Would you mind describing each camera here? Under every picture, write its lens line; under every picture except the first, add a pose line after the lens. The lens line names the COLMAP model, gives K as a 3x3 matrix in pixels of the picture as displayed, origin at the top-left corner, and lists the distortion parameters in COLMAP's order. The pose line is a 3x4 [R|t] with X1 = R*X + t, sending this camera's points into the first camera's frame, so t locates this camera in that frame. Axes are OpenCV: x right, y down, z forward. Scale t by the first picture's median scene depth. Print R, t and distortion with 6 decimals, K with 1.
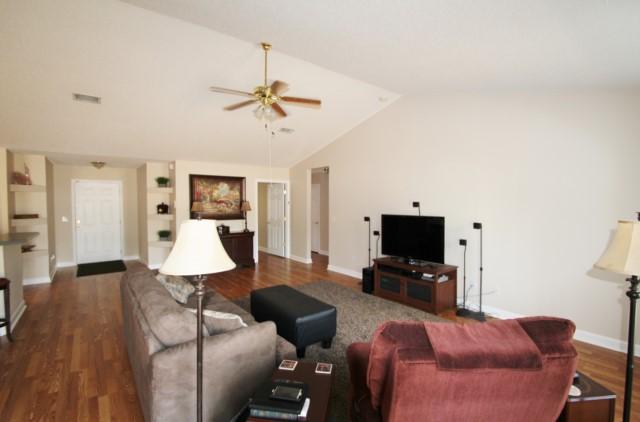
lens RADIAL K [[305.2, 0, 322.8], [0, 305.2, 209.0], [0, 0, 1]] dist [0.011482, -0.003075]
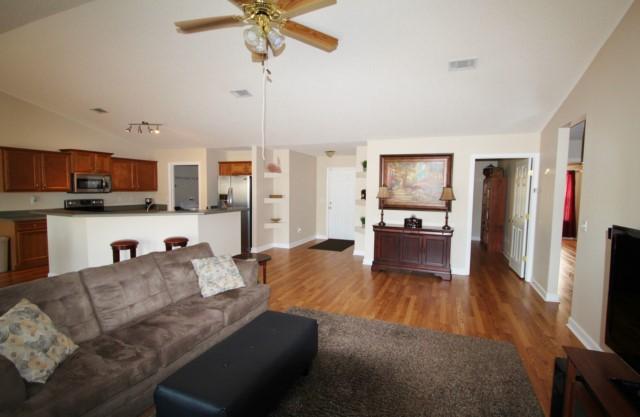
lens RADIAL K [[308.7, 0, 323.4], [0, 308.7, 210.2], [0, 0, 1]] dist [-0.009395, -0.004168]
pose [[0.507529, 0.072845, -0.858550, 0.274420], [-0.034789, 0.997340, 0.064055, -0.008997], [0.860932, -0.002642, 0.508713, 0.469994]]
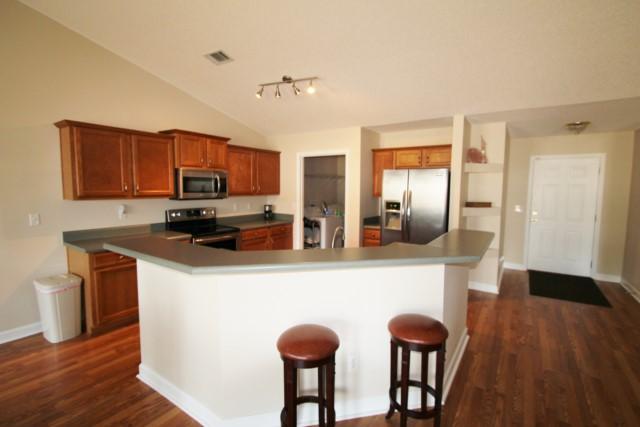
lens RADIAL K [[298.5, 0, 317.6], [0, 298.5, 213.9], [0, 0, 1]] dist [-0.004100, -0.008045]
pose [[0.303746, 0.091517, -0.948347, -0.347769], [-0.029660, 0.995802, 0.086597, -0.005008], [0.952291, 0.001825, 0.305186, 0.359030]]
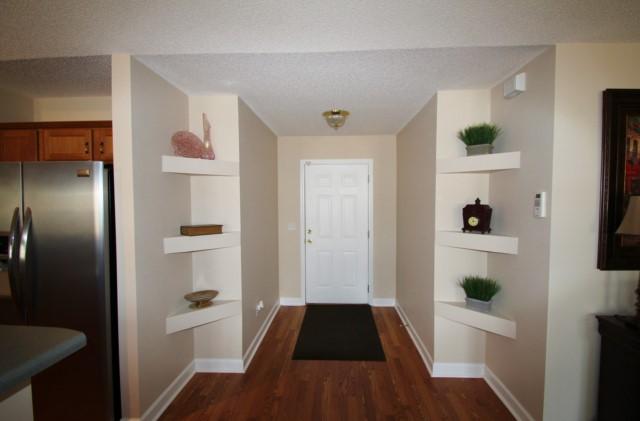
lens RADIAL K [[305.2, 0, 323.0], [0, 305.2, 214.4], [0, 0, 1]] dist [0.011482, -0.003075]
pose [[0.760285, 0.033712, -0.648714, -0.506076], [-0.015899, 0.999319, 0.033298, -0.014985], [0.649395, -0.015002, 0.760304, 0.731500]]
